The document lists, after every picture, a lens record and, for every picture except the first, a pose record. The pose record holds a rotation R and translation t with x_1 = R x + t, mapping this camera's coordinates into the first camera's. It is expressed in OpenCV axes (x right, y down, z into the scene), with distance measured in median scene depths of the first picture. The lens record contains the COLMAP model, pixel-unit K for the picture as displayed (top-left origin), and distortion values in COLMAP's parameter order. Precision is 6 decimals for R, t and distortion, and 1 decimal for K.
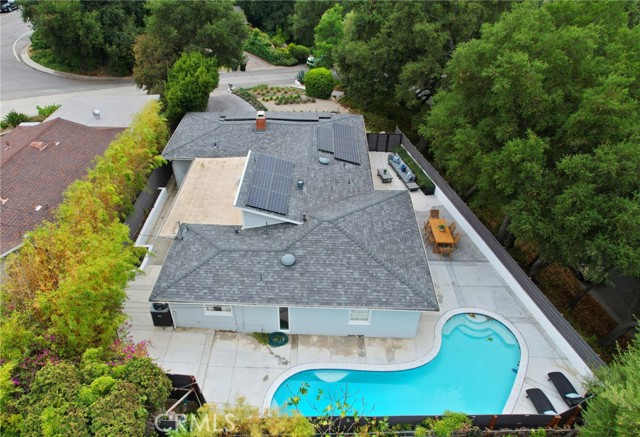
lens RADIAL K [[425.1, 0, 317.8], [0, 425.1, 218.4], [0, 0, 1]] dist [-0.003455, -0.000162]
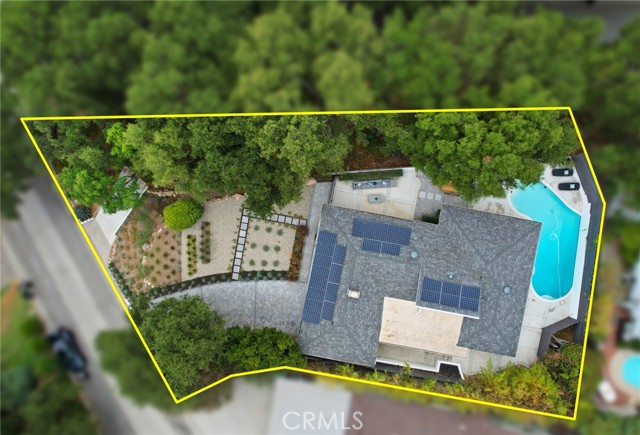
lens RADIAL K [[425.1, 0, 319.8], [0, 425.1, 216.3], [0, 0, 1]] dist [-0.003455, -0.000162]
pose [[0.168004, -0.985566, -0.020847, 0.111425], [0.632130, 0.091481, 0.769443, -1.368418], [-0.756430, -0.142448, 0.638375, 0.313236]]
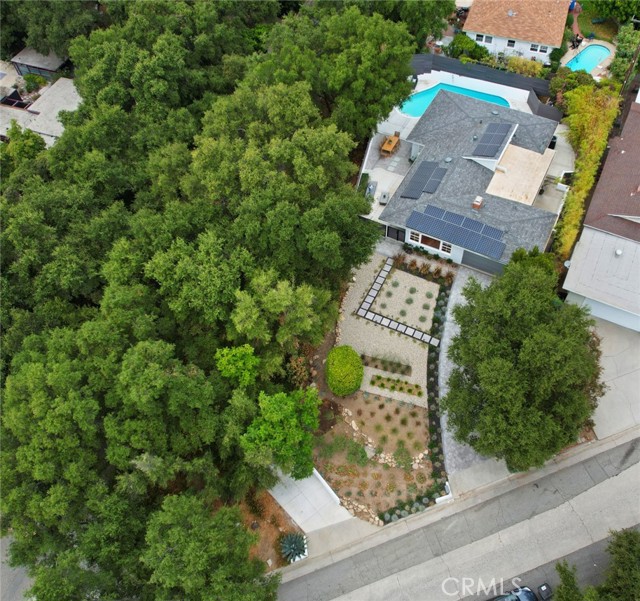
lens RADIAL K [[613.4, 0, 320.3], [0, 613.4, 300.6], [0, 0, 1]] dist [-0.017544, 0.000000]
pose [[-0.890218, -0.364846, 0.272761, -0.330749], [0.287493, 0.014485, 0.957673, -2.174681], [-0.353354, 0.930955, 0.091996, 1.329040]]
